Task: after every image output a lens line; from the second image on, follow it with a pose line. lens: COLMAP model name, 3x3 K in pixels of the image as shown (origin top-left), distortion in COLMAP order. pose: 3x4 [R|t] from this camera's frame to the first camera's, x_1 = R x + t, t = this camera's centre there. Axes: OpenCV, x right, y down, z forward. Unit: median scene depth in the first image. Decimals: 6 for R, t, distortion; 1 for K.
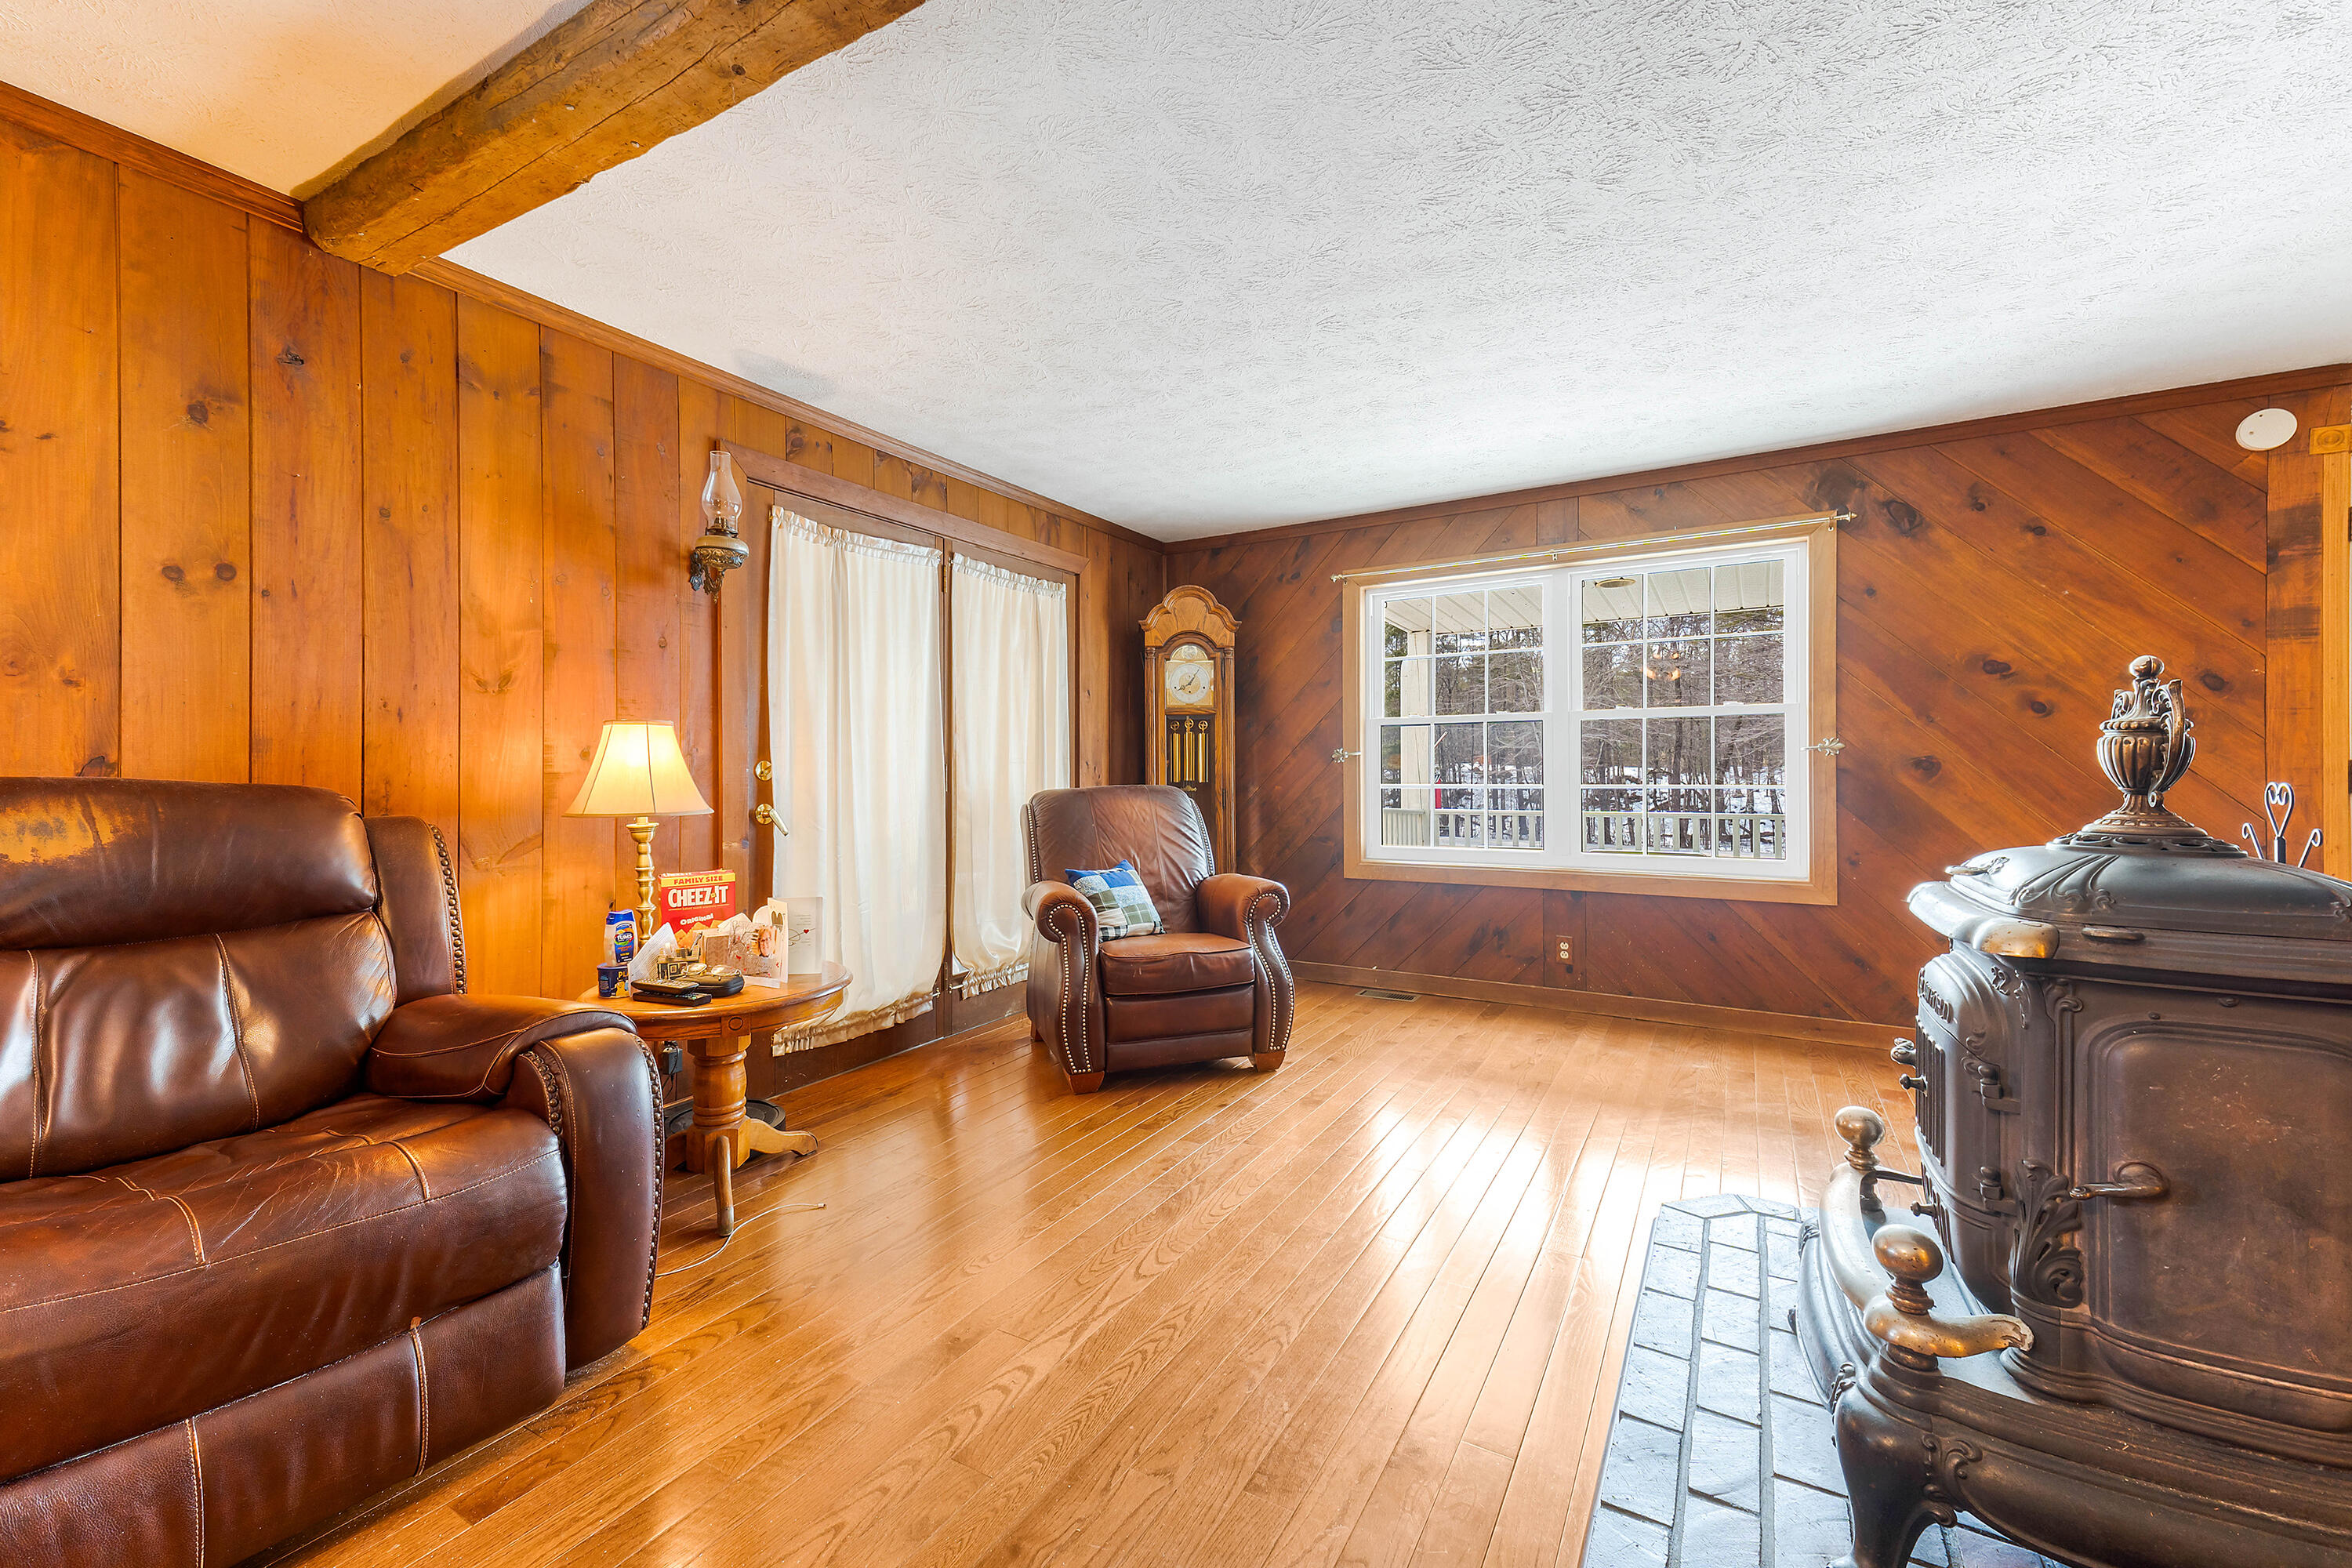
lens RADIAL K [[967.5, 0, 1111.0], [0, 967.5, 776.8], [0, 0, 1]] dist [0.025191, -0.001829]
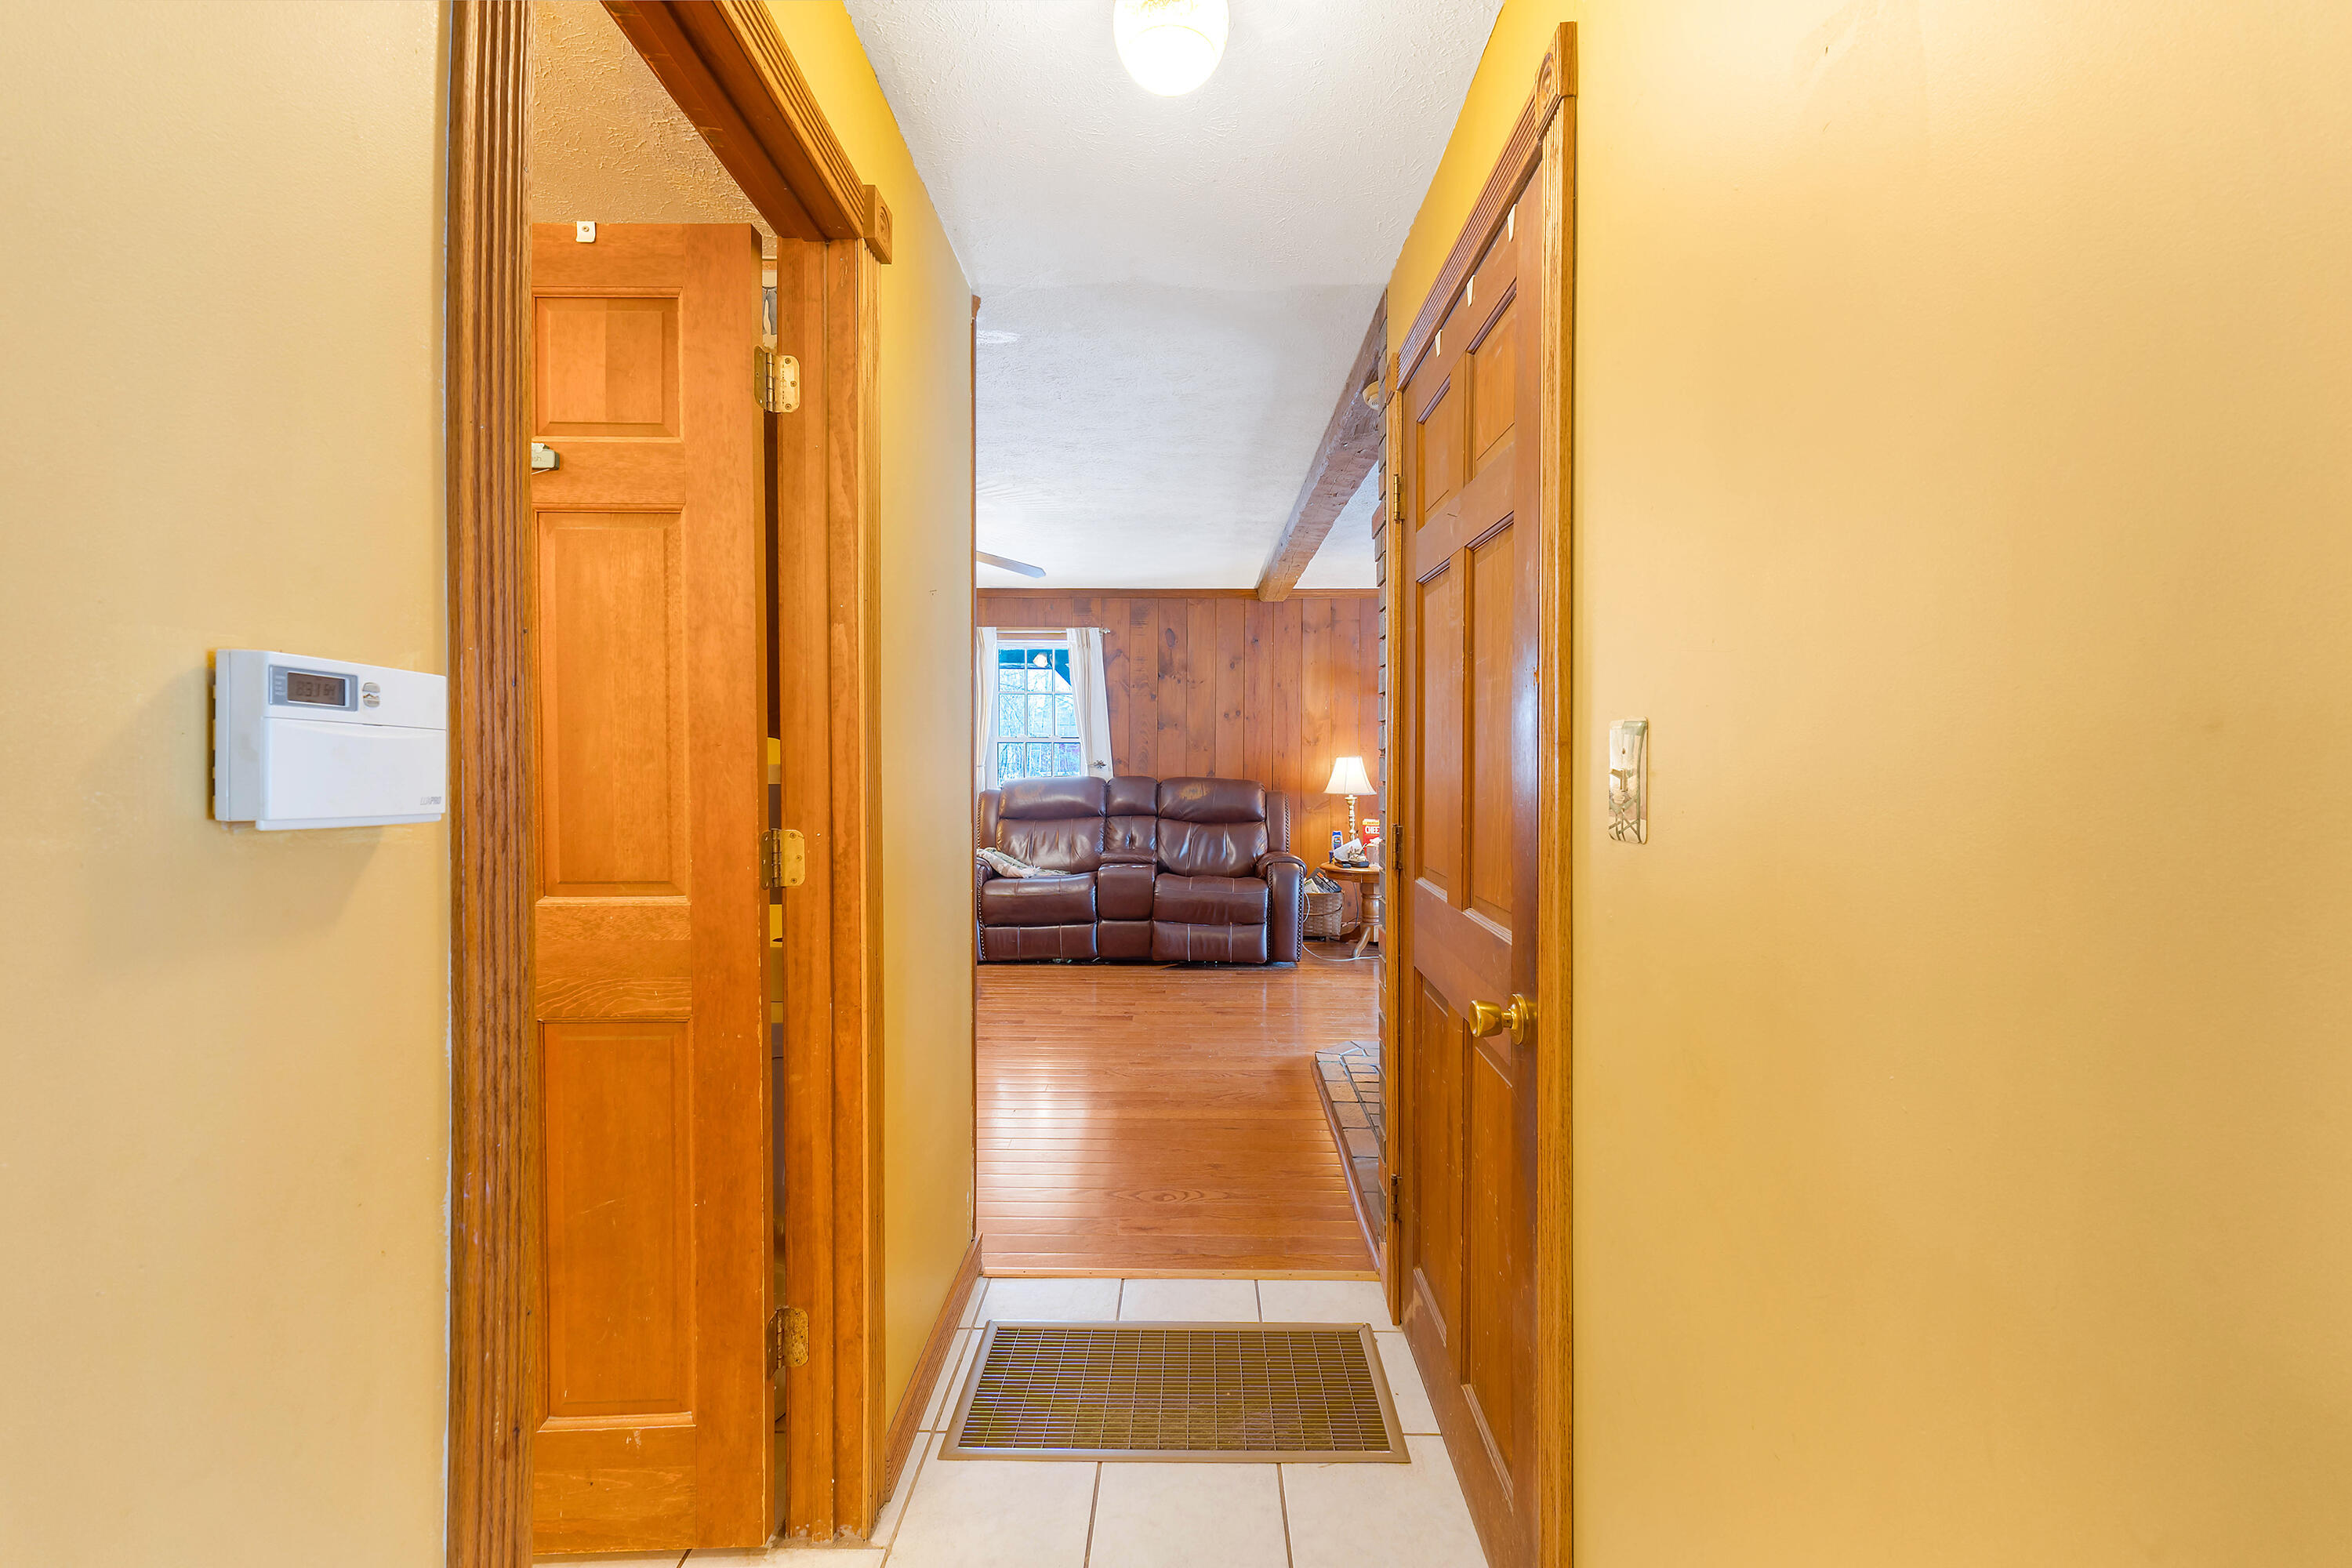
lens RADIAL K [[967.5, 0, 1176.5], [0, 967.5, 777.2], [0, 0, 1]] dist [0.025191, -0.001829]
pose [[0.504042, 0.009468, -0.863627, 1.667919], [-0.004499, 0.999955, 0.008337, -0.023390], [0.863667, -0.000317, 0.504062, -0.733113]]
